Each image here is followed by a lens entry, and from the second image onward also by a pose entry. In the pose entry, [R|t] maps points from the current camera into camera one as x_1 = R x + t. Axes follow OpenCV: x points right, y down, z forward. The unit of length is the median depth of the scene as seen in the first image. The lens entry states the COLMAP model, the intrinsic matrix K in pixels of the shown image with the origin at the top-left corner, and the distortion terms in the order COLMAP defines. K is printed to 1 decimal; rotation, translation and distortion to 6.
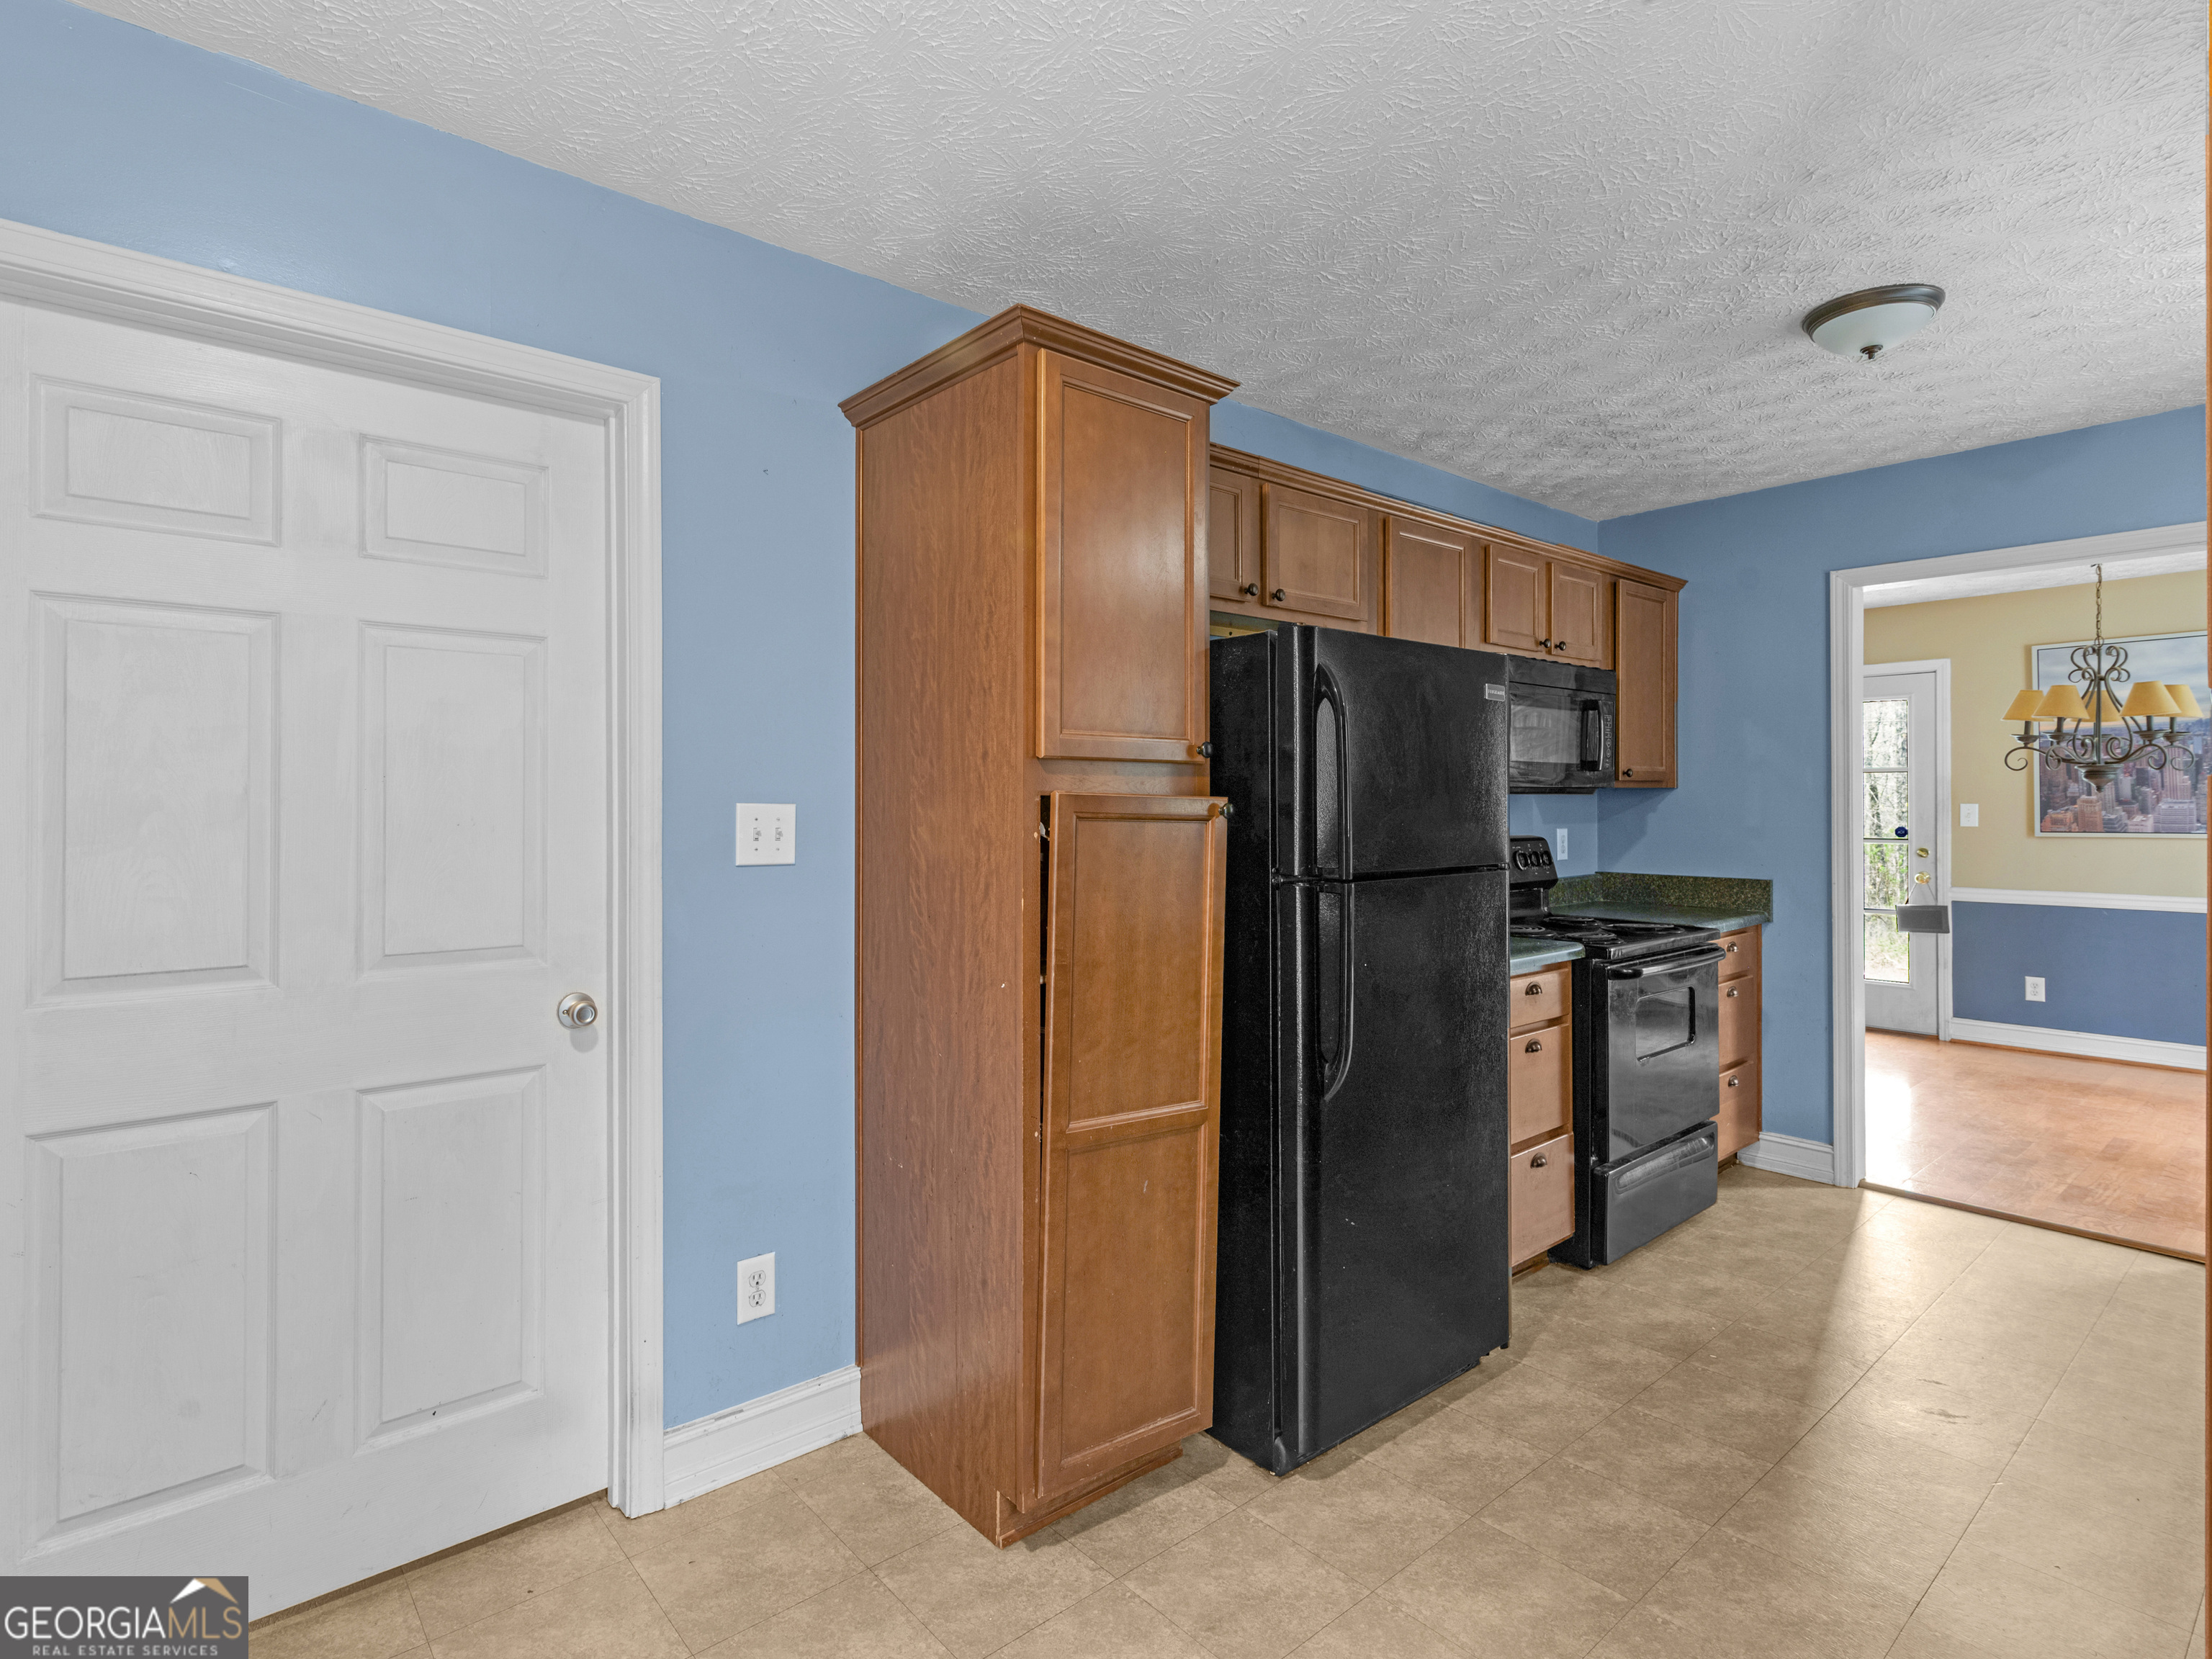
lens RADIAL K [[1140.2, 0, 1135.9], [0, 1140.2, 797.2], [0, 0, 1]] dist [-0.003013, 0.002506]
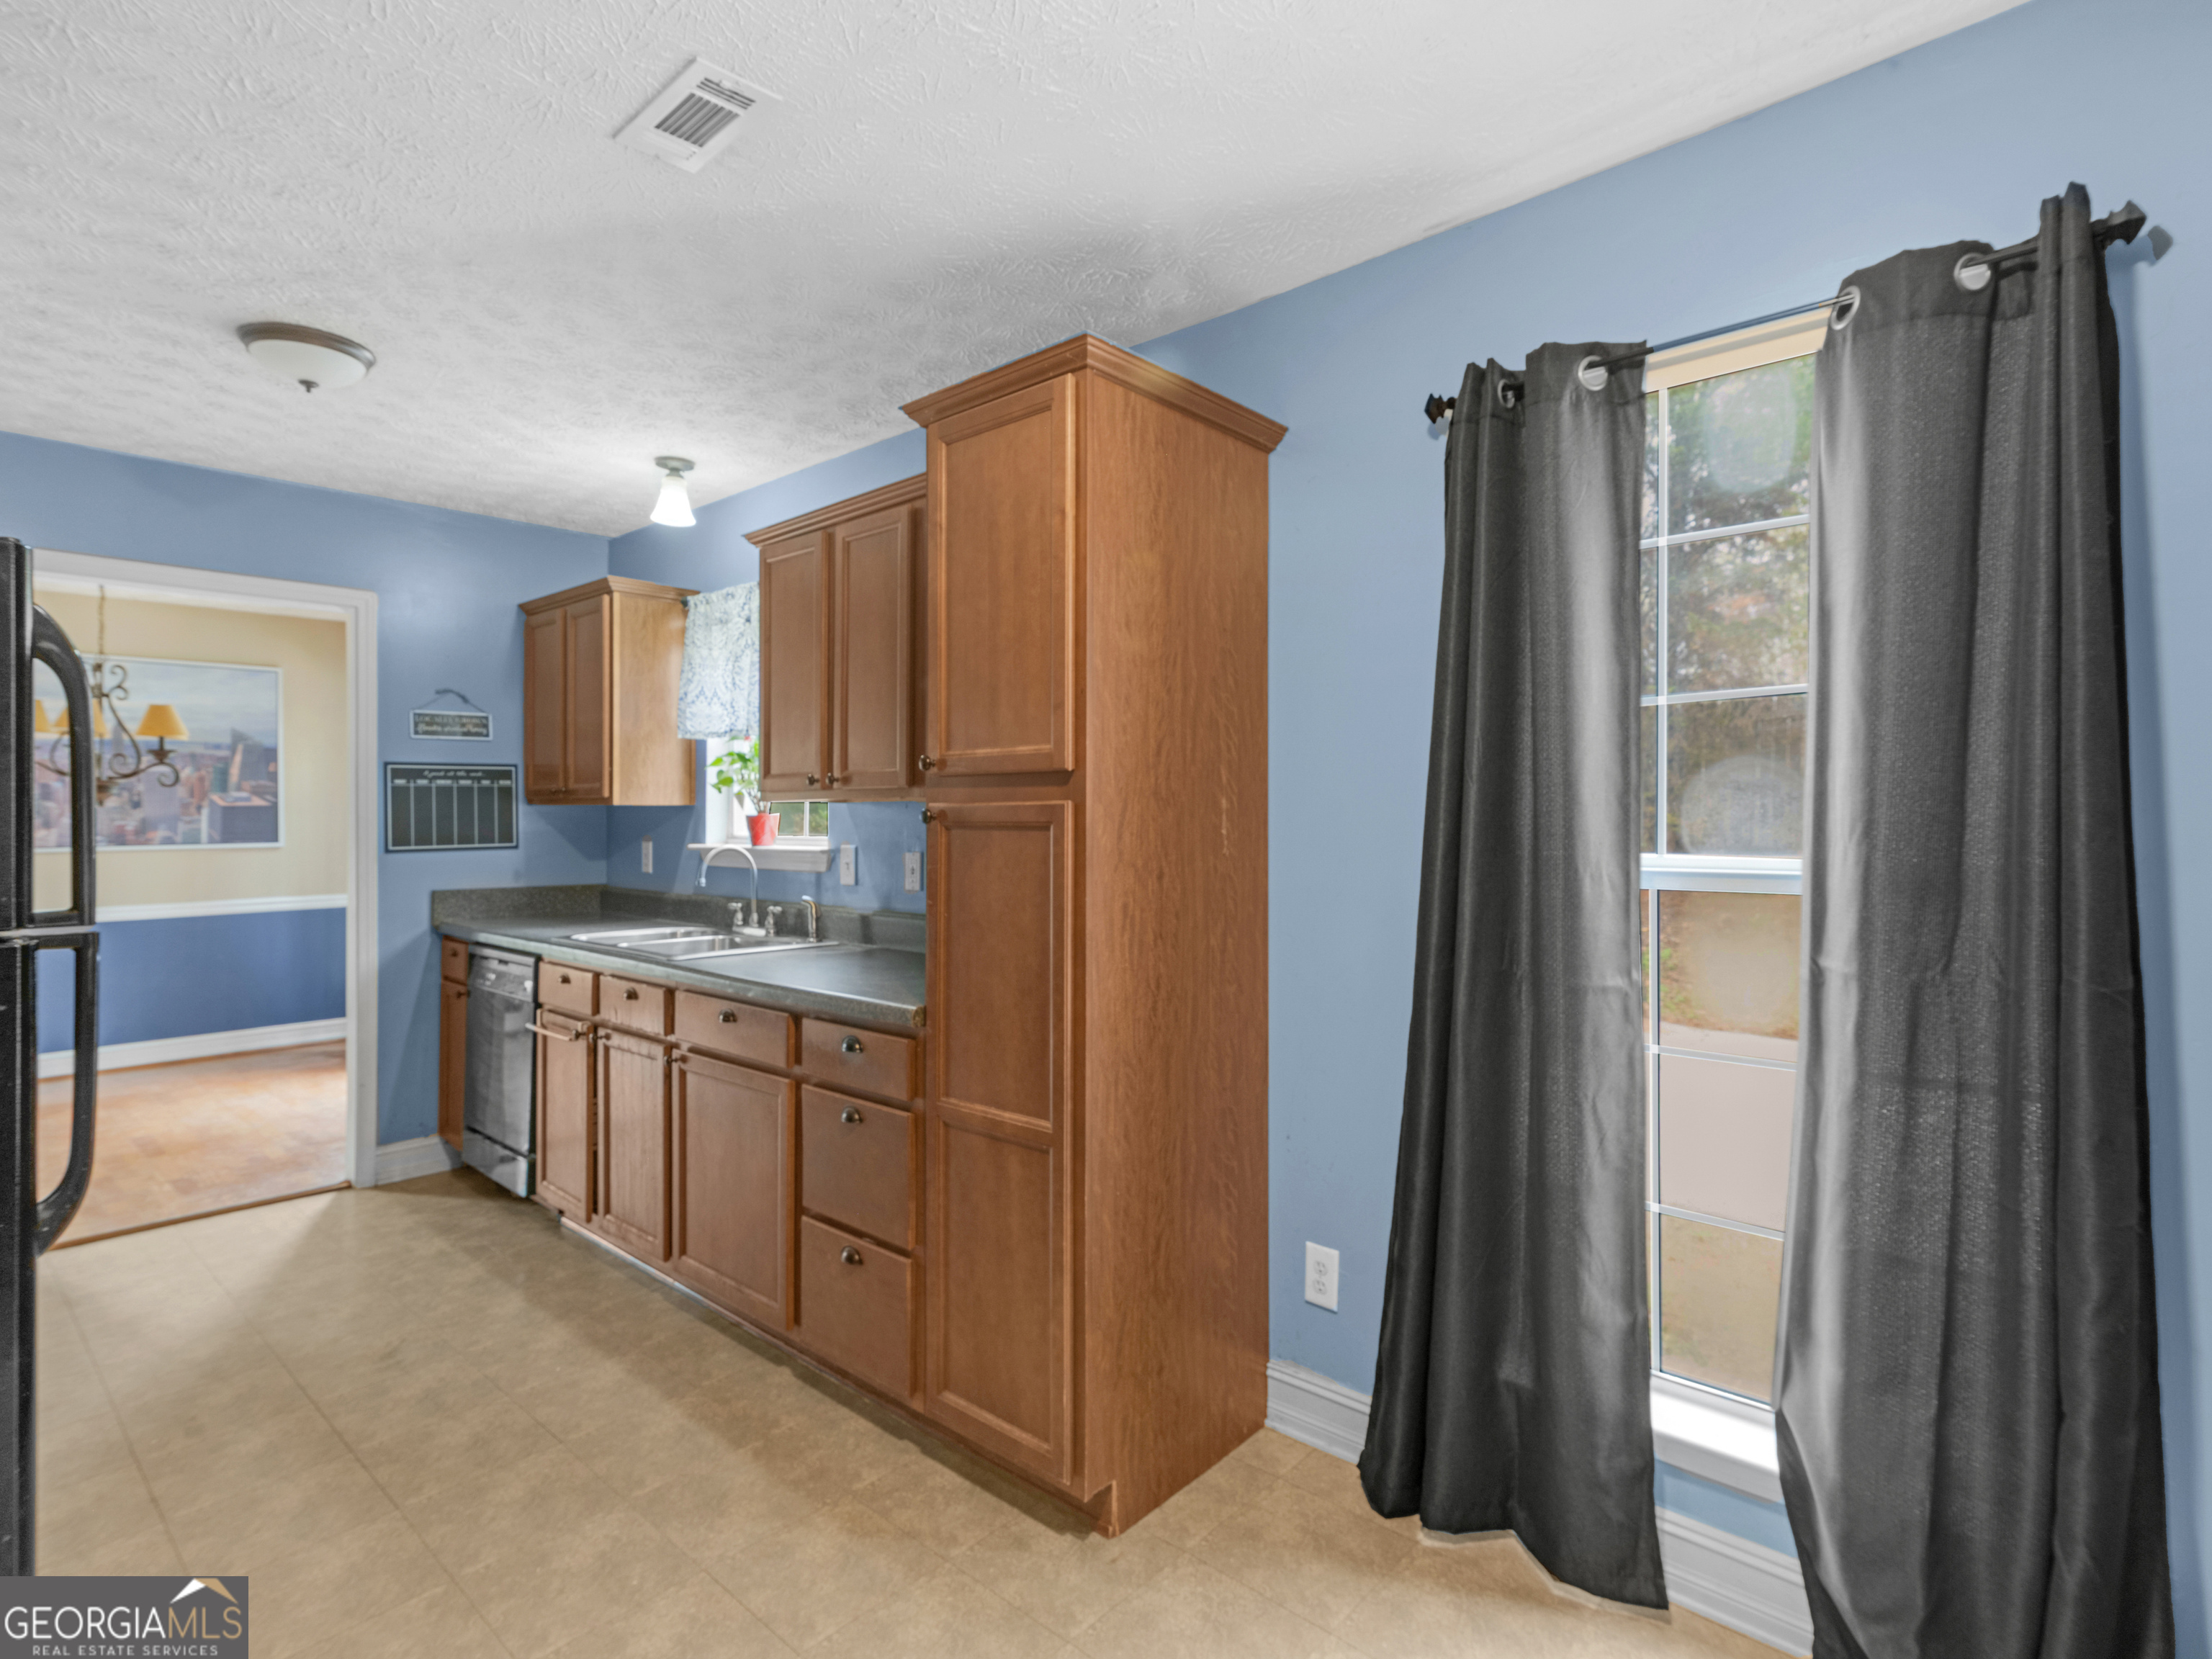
lens RADIAL K [[1140.2, 0, 1090.5], [0, 1140.2, 814.7], [0, 0, 1]] dist [-0.003013, 0.002506]
pose [[-0.094957, 0.002450, 0.995478, -0.310961], [-0.005347, 0.999981, -0.002971, 0.001859], [-0.995467, -0.005605, -0.094942, 0.261362]]
